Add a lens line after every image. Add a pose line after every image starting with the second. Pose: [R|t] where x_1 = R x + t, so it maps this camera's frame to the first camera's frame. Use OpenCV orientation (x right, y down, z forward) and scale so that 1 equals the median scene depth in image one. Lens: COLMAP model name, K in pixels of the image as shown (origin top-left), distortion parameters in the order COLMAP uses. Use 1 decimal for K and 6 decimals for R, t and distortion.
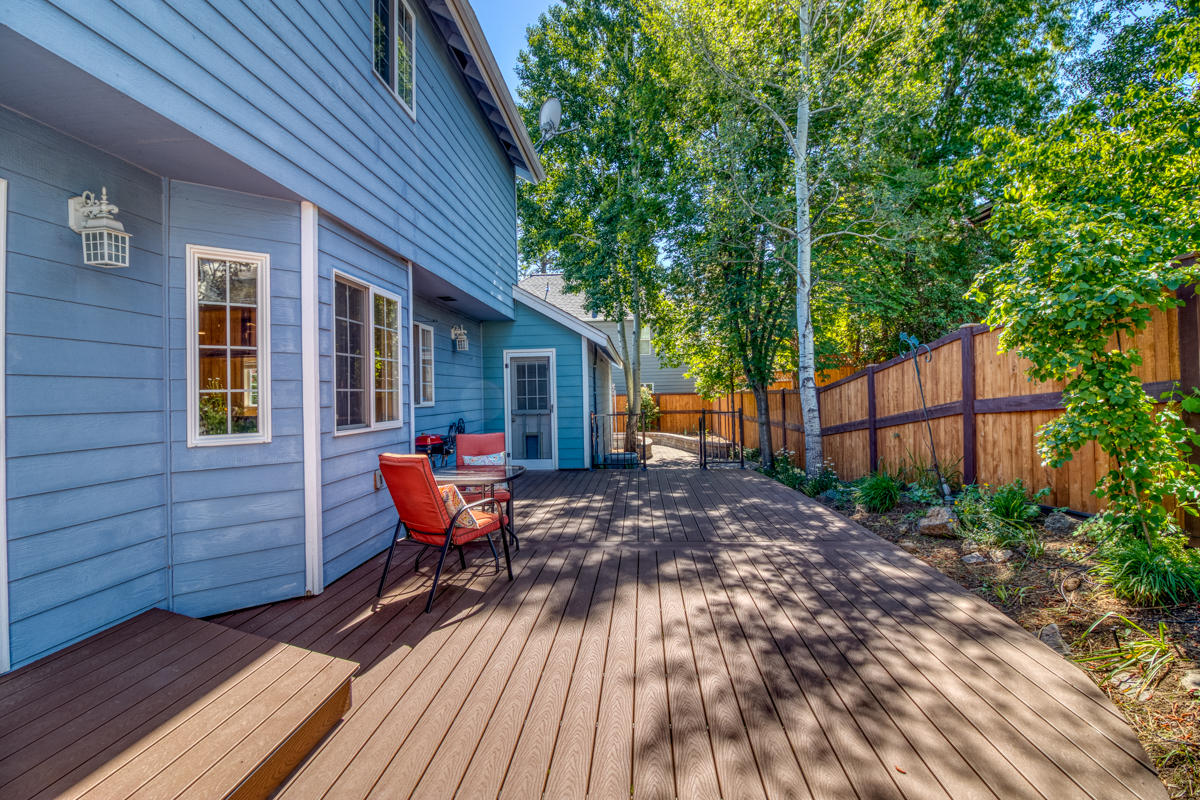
lens RADIAL K [[581.7, 0, 597.9], [0, 581.7, 393.4], [0, 0, 1]] dist [-0.004636, -0.001552]
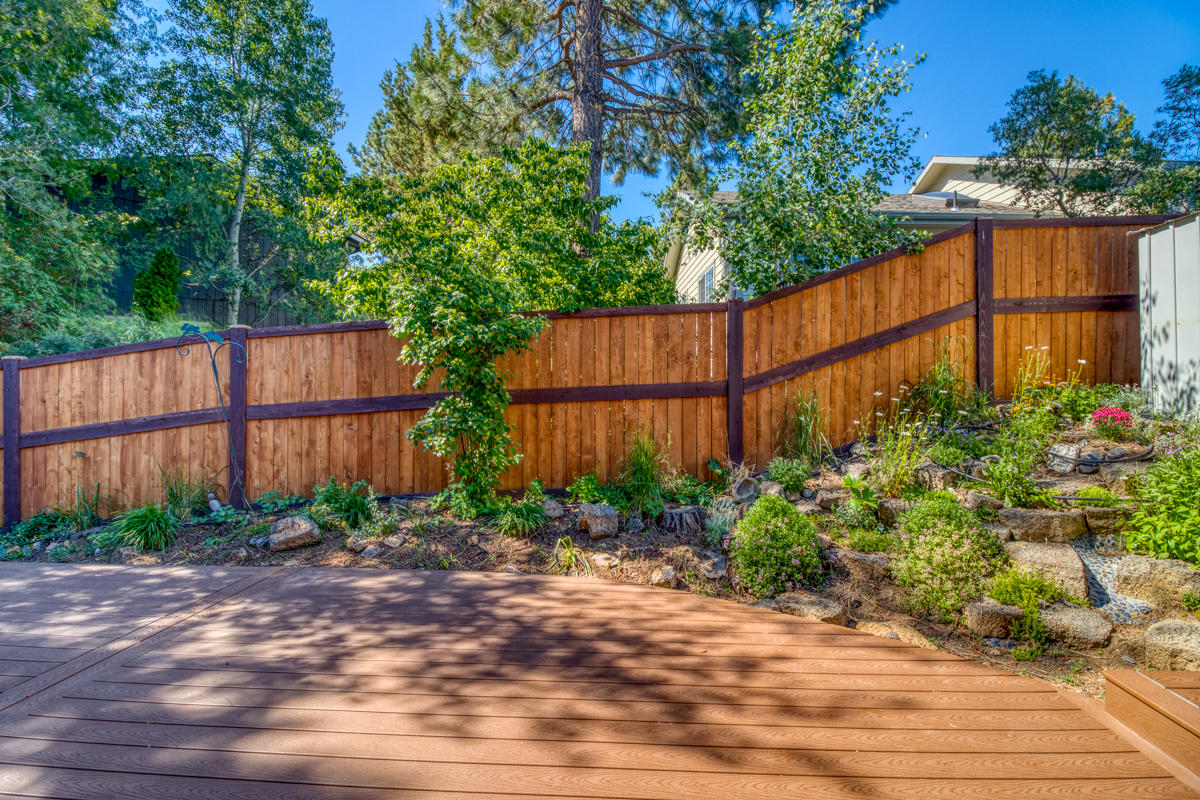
lens RADIAL K [[581.7, 0, 597.9], [0, 581.7, 393.4], [0, 0, 1]] dist [-0.004636, -0.001552]
pose [[-0.034561, 0.023712, 0.999121, -0.528975], [-0.006450, 0.999692, -0.023949, 0.017631], [-0.999382, -0.007272, -0.034398, 0.743362]]
